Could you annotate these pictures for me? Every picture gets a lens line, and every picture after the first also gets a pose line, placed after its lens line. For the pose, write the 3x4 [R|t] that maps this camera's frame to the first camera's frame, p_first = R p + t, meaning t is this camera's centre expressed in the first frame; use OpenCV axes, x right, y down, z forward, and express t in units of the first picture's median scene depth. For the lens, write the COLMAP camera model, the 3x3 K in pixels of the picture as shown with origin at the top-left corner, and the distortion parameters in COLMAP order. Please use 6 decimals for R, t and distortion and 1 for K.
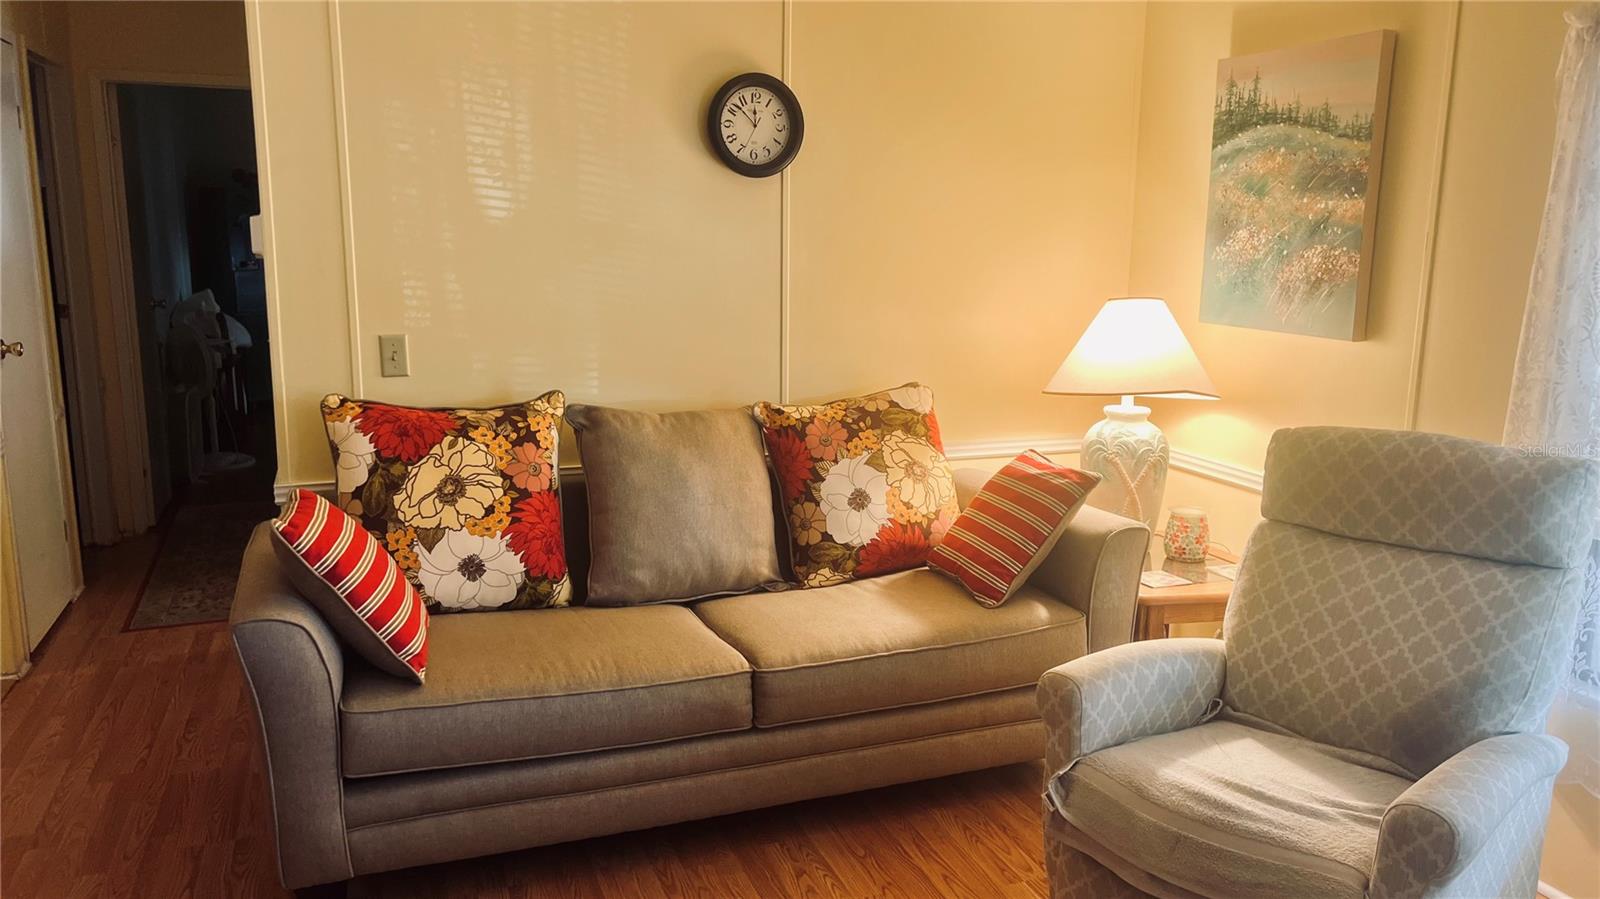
lens RADIAL K [[1170.2, 0, 812.2], [0, 1170.2, 460.9], [0, 0, 1]] dist [0.046693, -0.045278]
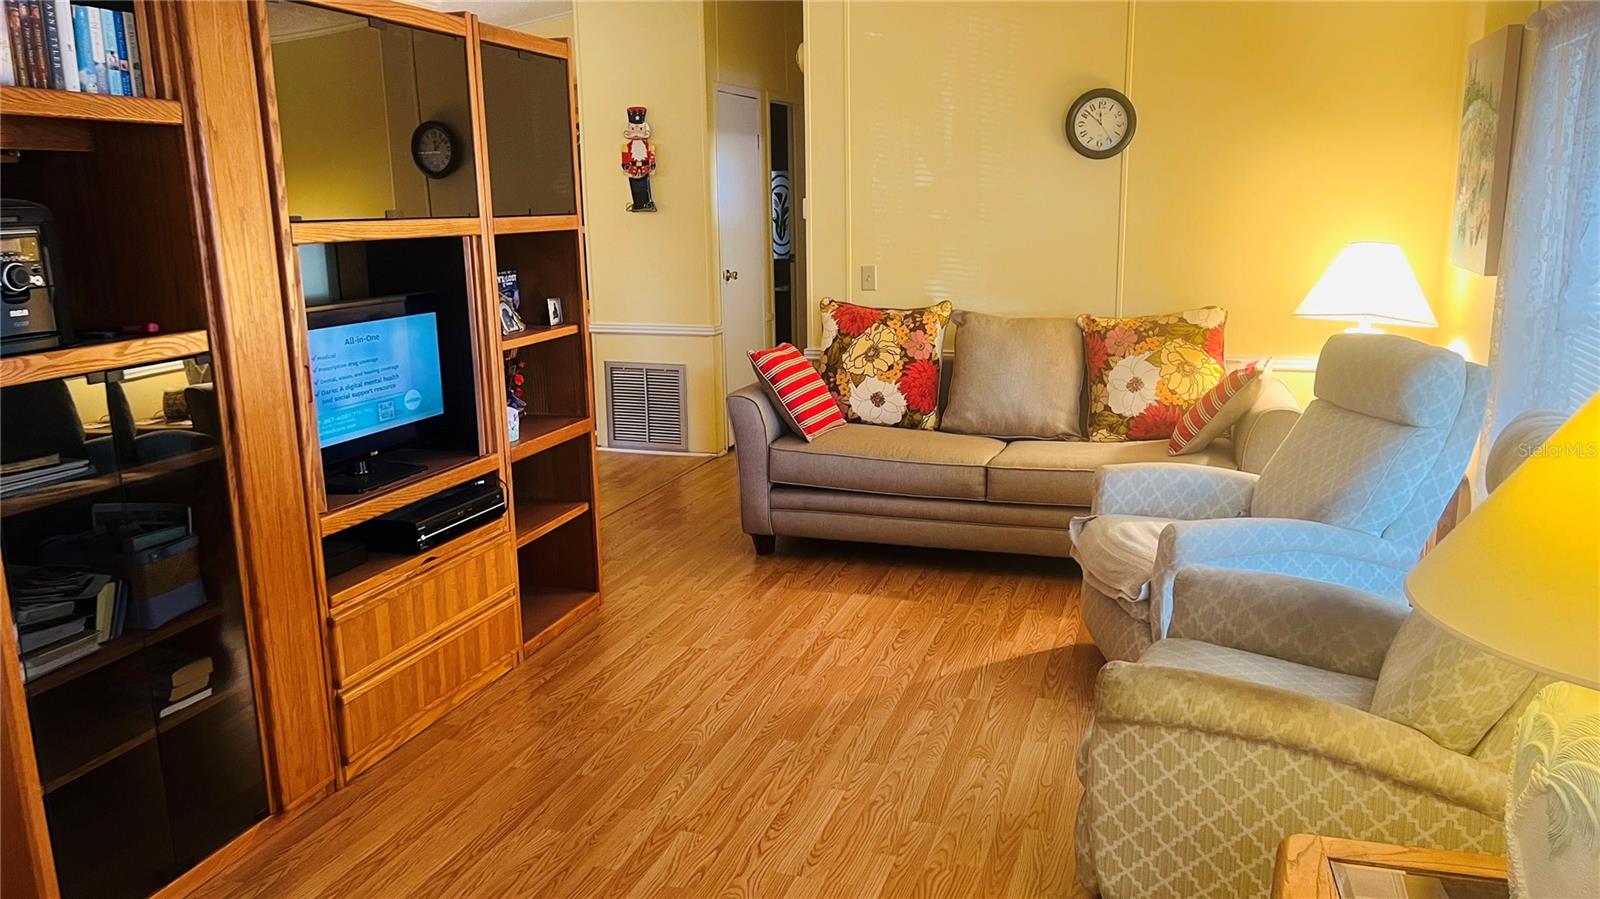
lens RADIAL K [[1170.2, 0, 789.2], [0, 1170.2, 452.4], [0, 0, 1]] dist [0.046693, -0.045278]
pose [[0.774937, 0.108691, -0.622623, 0.670642], [-0.093356, 0.993981, 0.057325, 0.079156], [0.625106, 0.013703, 0.780419, -0.413825]]
